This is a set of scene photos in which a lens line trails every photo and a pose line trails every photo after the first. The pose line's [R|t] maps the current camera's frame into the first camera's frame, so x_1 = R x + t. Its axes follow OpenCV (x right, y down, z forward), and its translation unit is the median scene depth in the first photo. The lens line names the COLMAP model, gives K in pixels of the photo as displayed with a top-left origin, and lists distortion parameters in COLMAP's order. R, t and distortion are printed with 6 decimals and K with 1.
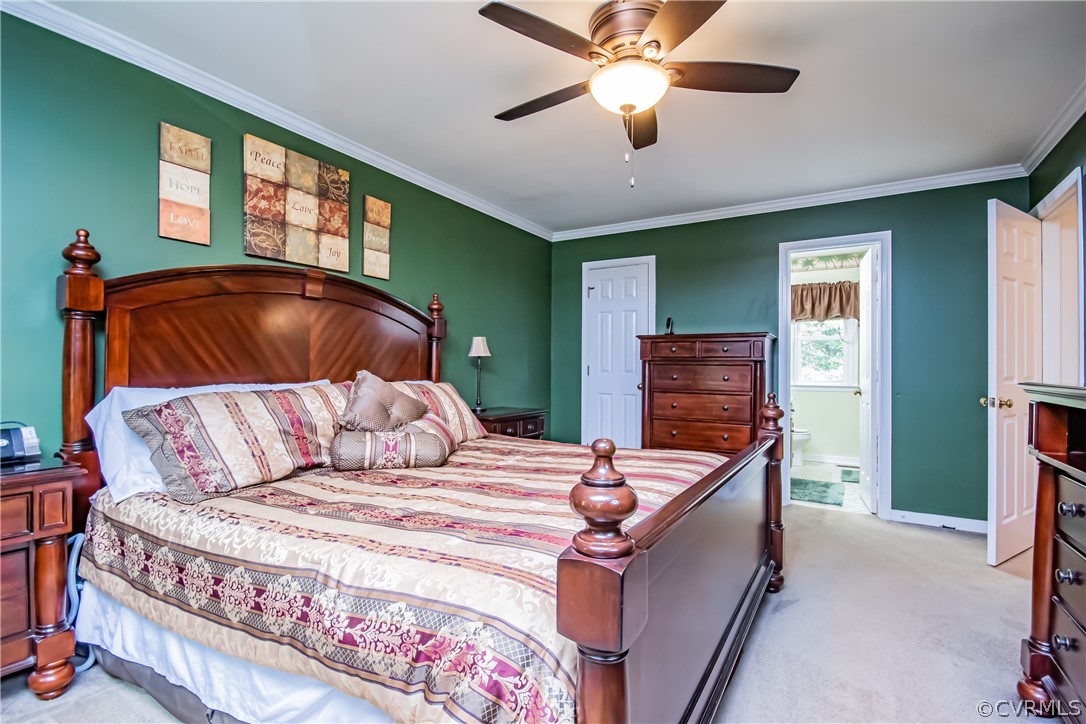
lens RADIAL K [[505.4, 0, 545.8], [0, 505.4, 365.0], [0, 0, 1]] dist [-0.003412, -0.001225]
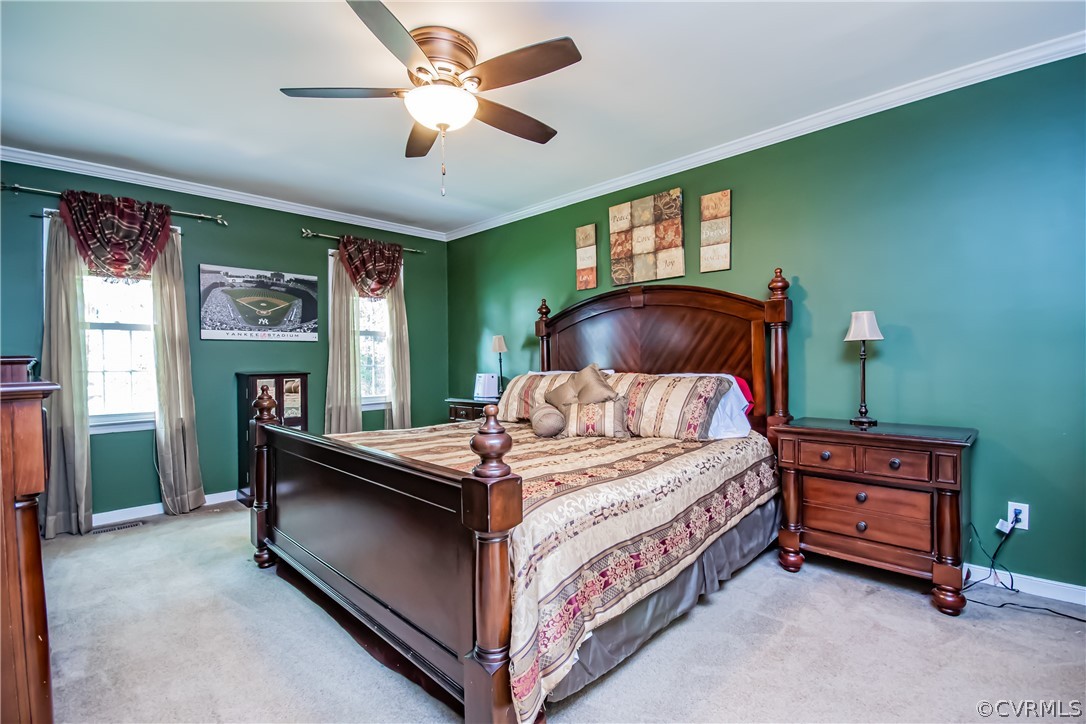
lens RADIAL K [[505.4, 0, 545.8], [0, 505.4, 365.0], [0, 0, 1]] dist [-0.003412, -0.001225]
pose [[-0.236622, -0.000027, -0.971602, 0.779350], [0.008654, 0.999960, -0.002136, 0.015070], [0.971563, -0.008914, -0.236613, 0.975354]]
